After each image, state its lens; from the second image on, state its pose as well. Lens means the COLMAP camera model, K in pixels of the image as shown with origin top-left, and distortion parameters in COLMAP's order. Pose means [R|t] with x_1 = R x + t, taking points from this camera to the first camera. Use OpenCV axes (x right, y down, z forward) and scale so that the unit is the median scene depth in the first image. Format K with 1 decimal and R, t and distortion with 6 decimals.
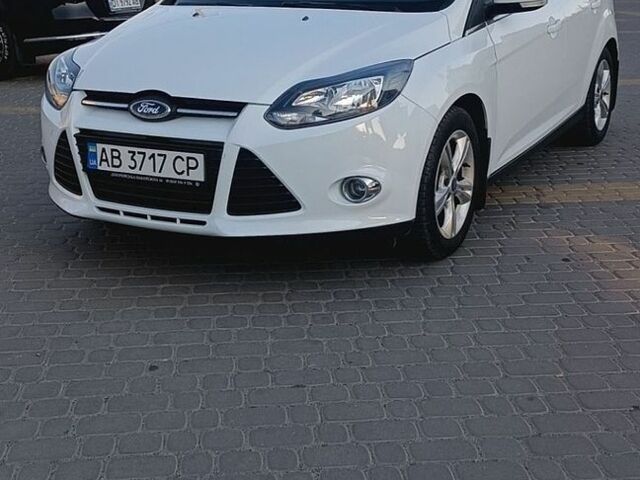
lens RADIAL K [[1003.1, 0, 320.0], [0, 1003.1, 240.0], [0, 0, 1]] dist [0.067415, 0.048611]
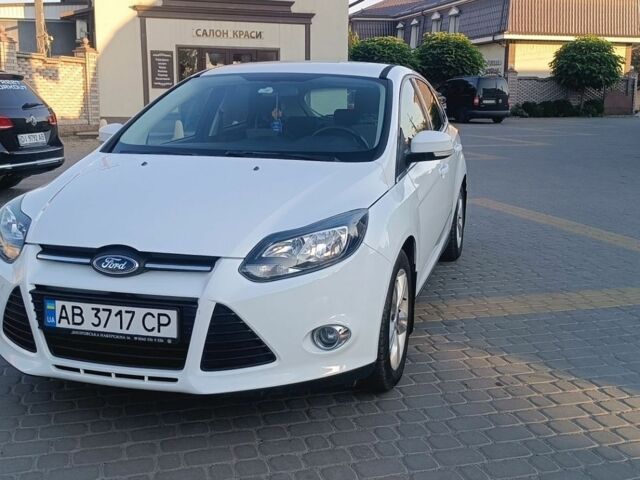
lens RADIAL K [[757.7, 0, 320.0], [0, 757.7, 240.0], [0, 0, 1]] dist [0.192060, -0.482646]
pose [[0.981693, -0.023032, 0.189071, -0.113510], [0.040305, 0.995302, -0.088028, -0.079774], [-0.186155, 0.094037, 0.978010, 0.232487]]
